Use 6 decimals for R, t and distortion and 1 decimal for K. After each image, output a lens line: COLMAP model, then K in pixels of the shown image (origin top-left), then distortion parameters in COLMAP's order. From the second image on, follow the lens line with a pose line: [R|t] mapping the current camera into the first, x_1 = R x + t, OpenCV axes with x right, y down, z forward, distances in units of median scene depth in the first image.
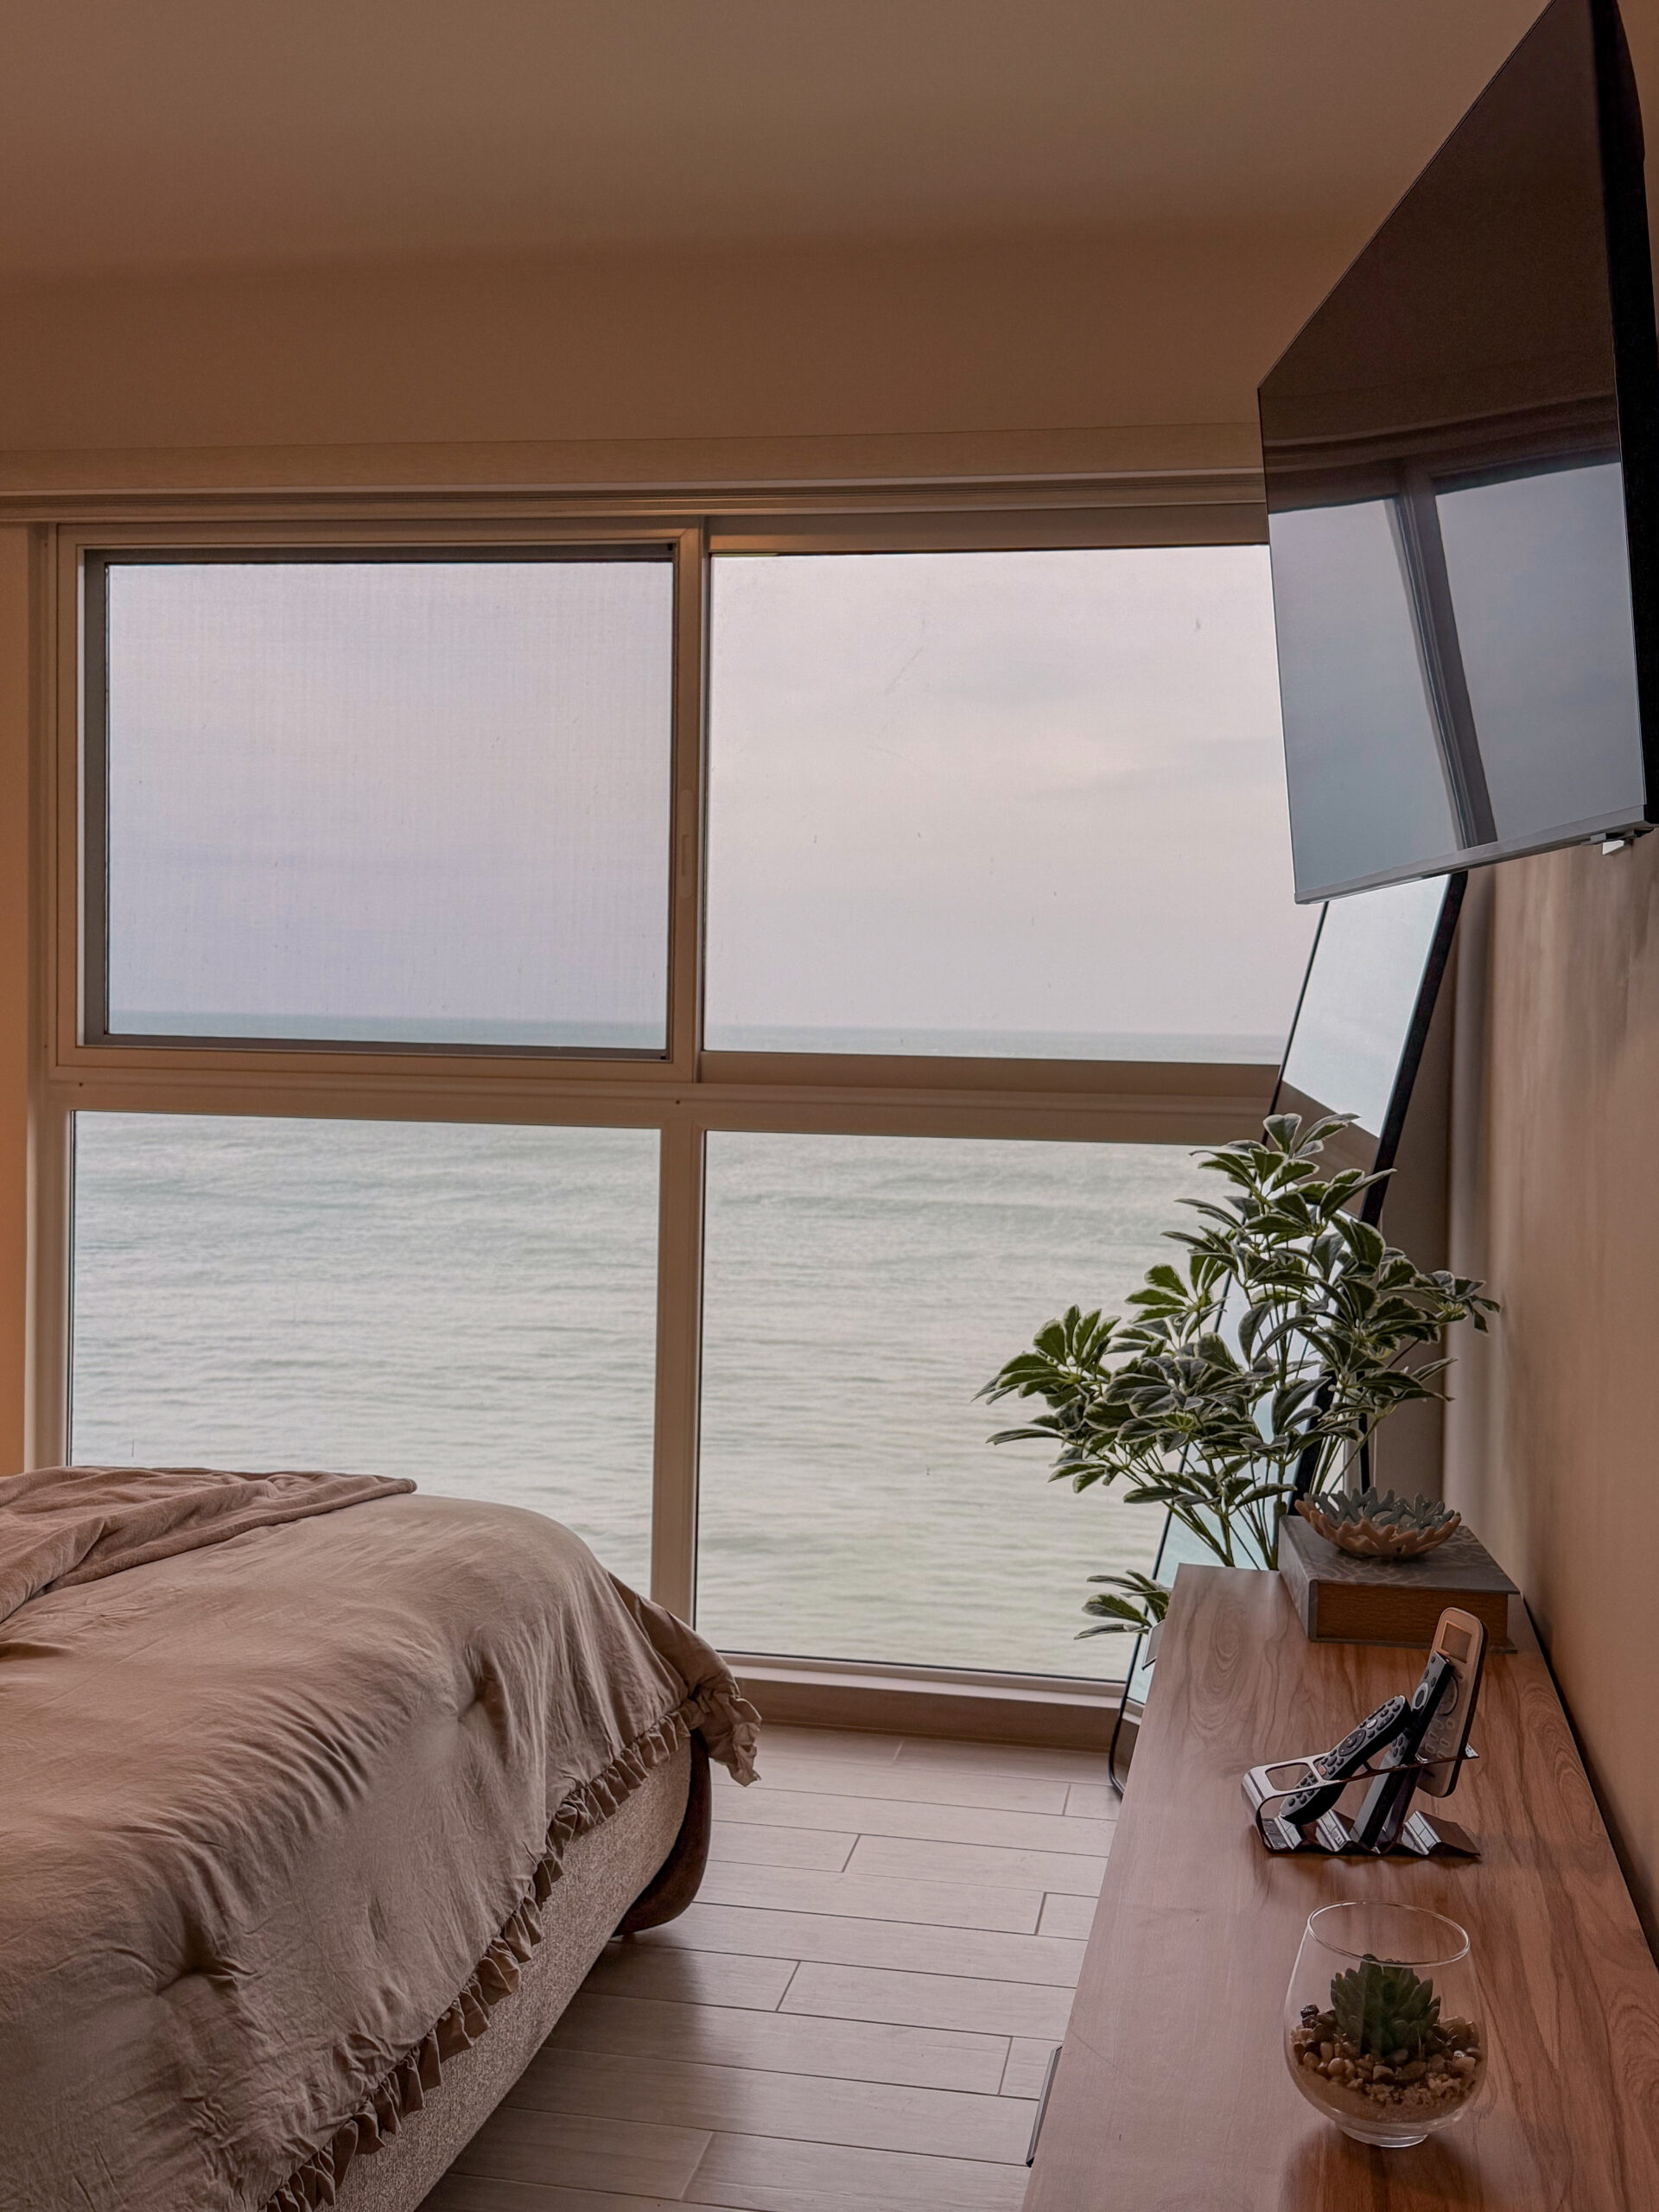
lens RADIAL K [[2178.2, 0, 855.9], [0, 2178.2, 1118.9], [0, 0, 1]] dist [0.196498, -0.437697]
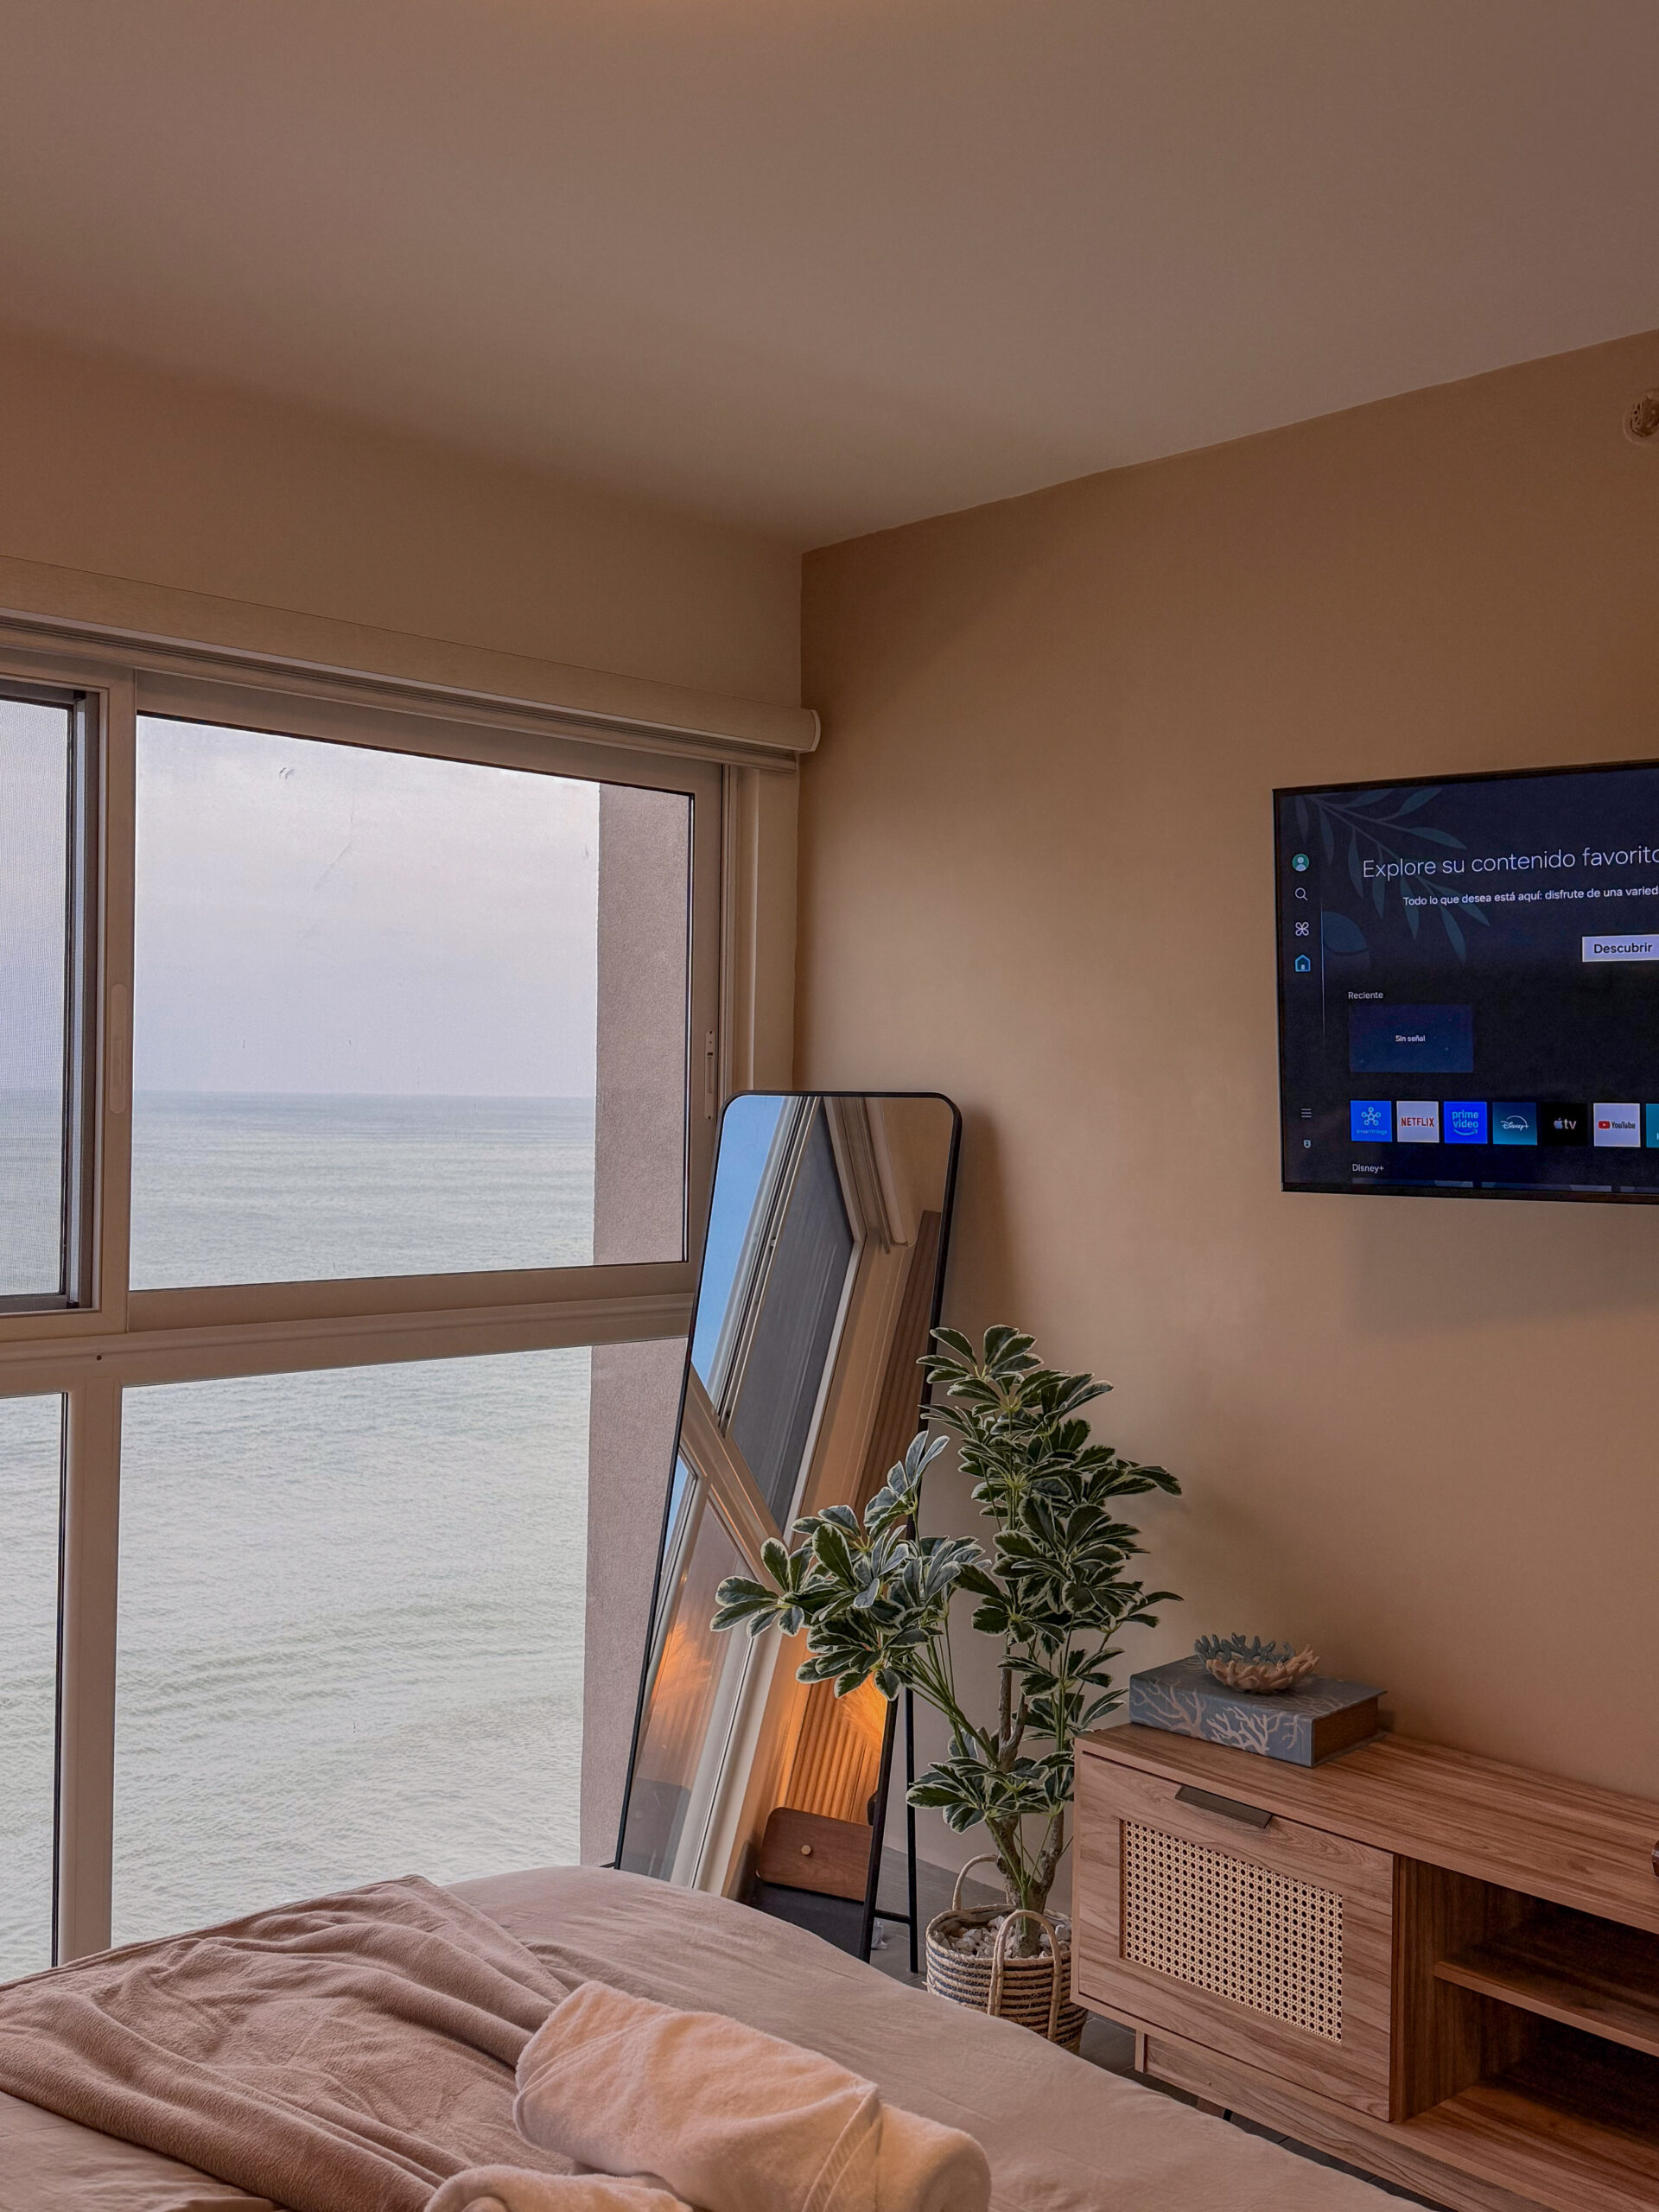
lens RADIAL K [[2172.4, 0, 844.1], [0, 2172.4, 1117.5], [0, 0, 1]] dist [0.198770, -0.441118]
pose [[0.588026, -0.018237, 0.808636, -0.982791], [0.032377, 0.999475, -0.001003, -0.147529], [-0.808194, 0.026771, 0.588308, 0.458231]]
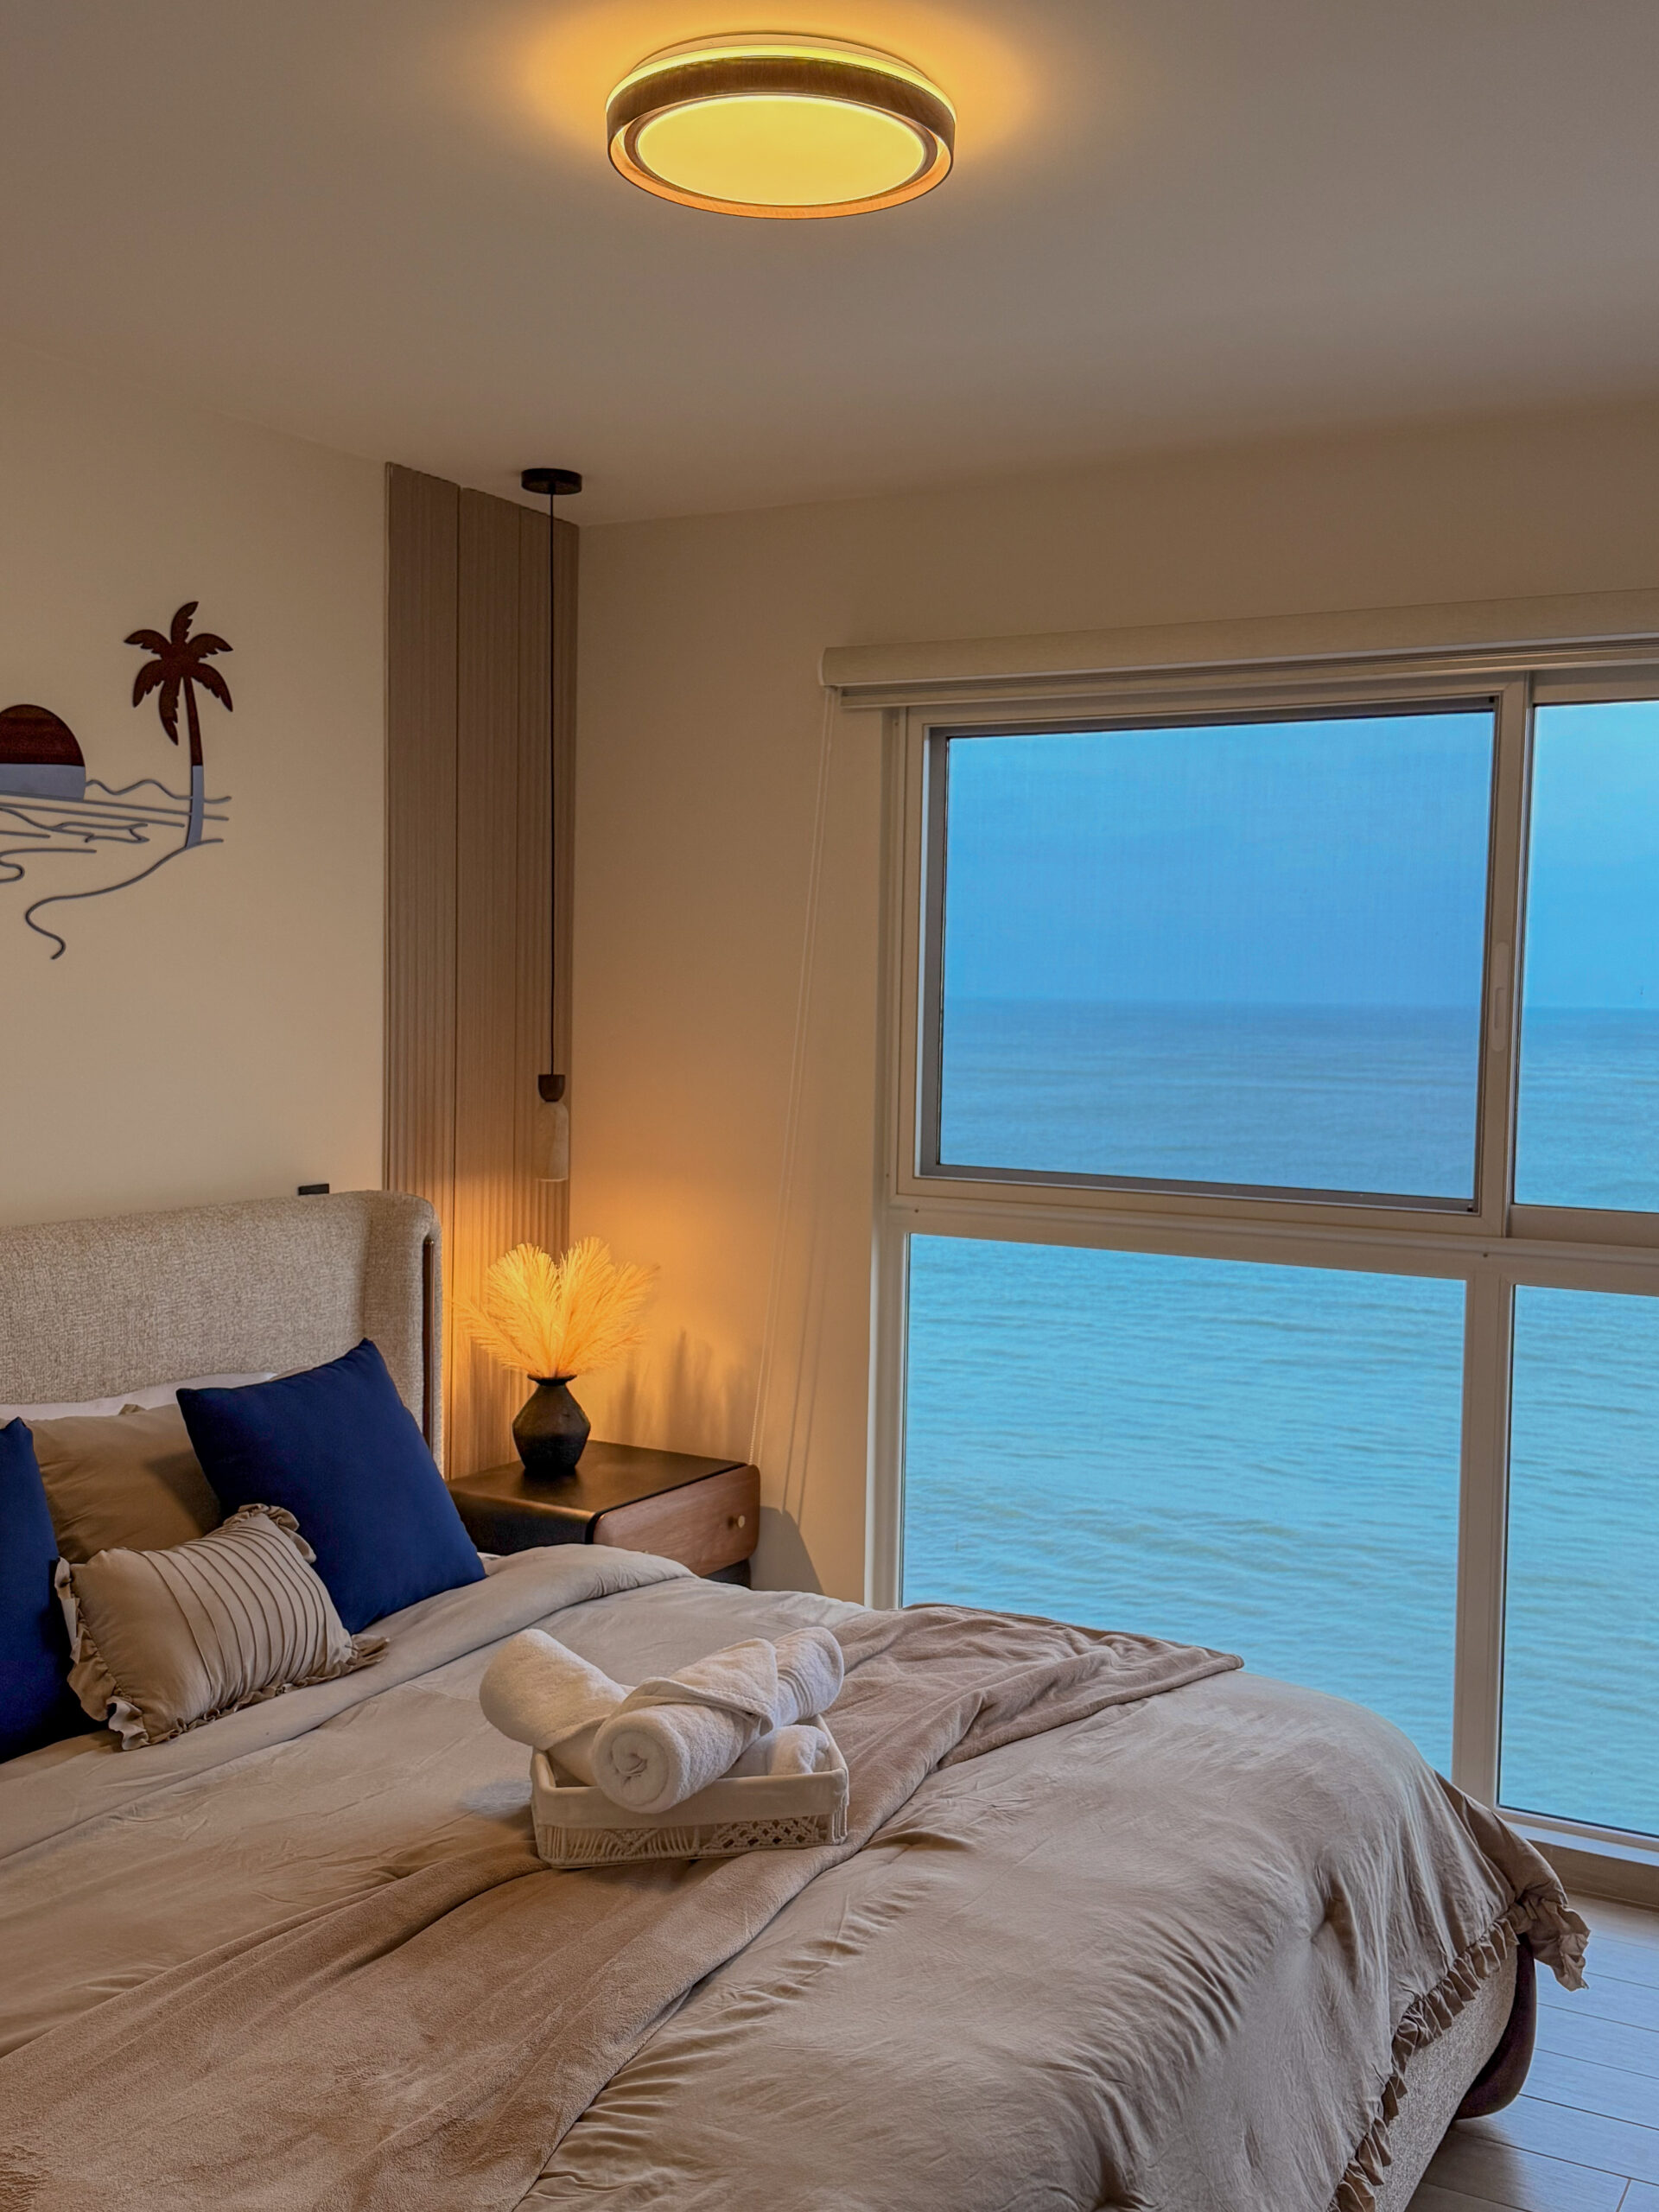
lens RADIAL K [[2178.2, 0, 855.9], [0, 2178.2, 1118.9], [0, 0, 1]] dist [0.196498, -0.437697]
pose [[0.946470, 0.016830, -0.322352, -0.049515], [-0.014029, 0.999841, 0.011010, -0.127104], [0.322486, -0.005898, 0.946556, -0.069242]]
